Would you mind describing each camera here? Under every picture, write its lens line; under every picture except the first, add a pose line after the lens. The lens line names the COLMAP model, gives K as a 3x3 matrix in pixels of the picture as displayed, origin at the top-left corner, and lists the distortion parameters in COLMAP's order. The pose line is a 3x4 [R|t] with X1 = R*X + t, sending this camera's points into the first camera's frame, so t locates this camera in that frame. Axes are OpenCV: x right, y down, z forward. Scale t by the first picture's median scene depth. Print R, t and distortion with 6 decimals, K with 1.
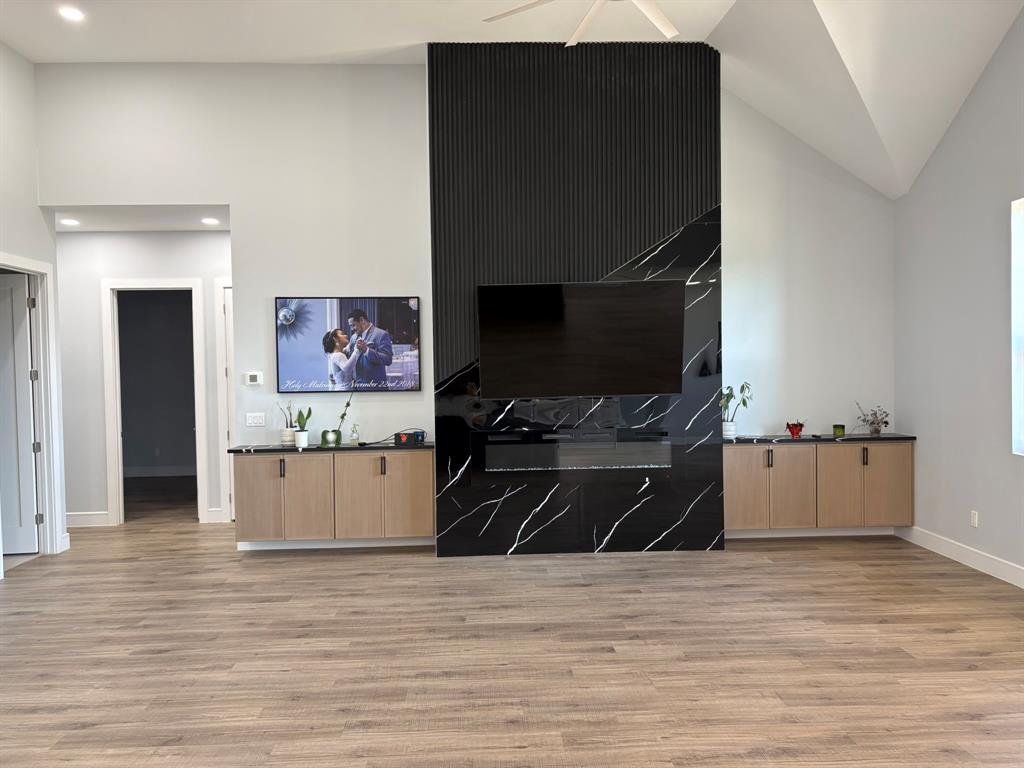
lens RADIAL K [[773.2, 0, 512.1], [0, 773.2, 383.3], [0, 0, 1]] dist [0.024515, -0.014264]
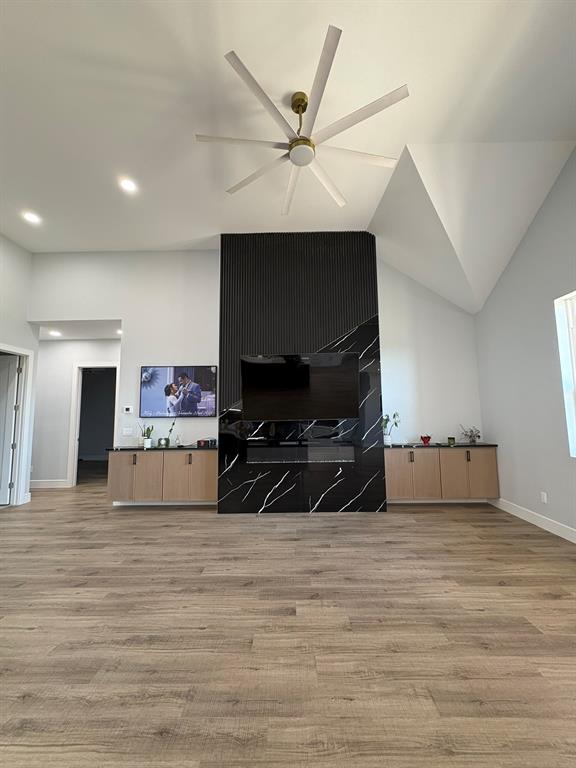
lens RADIAL K [[306.2, 0, 289.9], [0, 306.2, 383.0], [0, 0, 1]] dist [-0.001438, 0.000545]
pose [[0.998701, -0.001313, -0.050928, 0.103074], [-0.004950, 0.992437, -0.122659, 0.019955], [0.050704, 0.122751, 0.991141, 0.312446]]
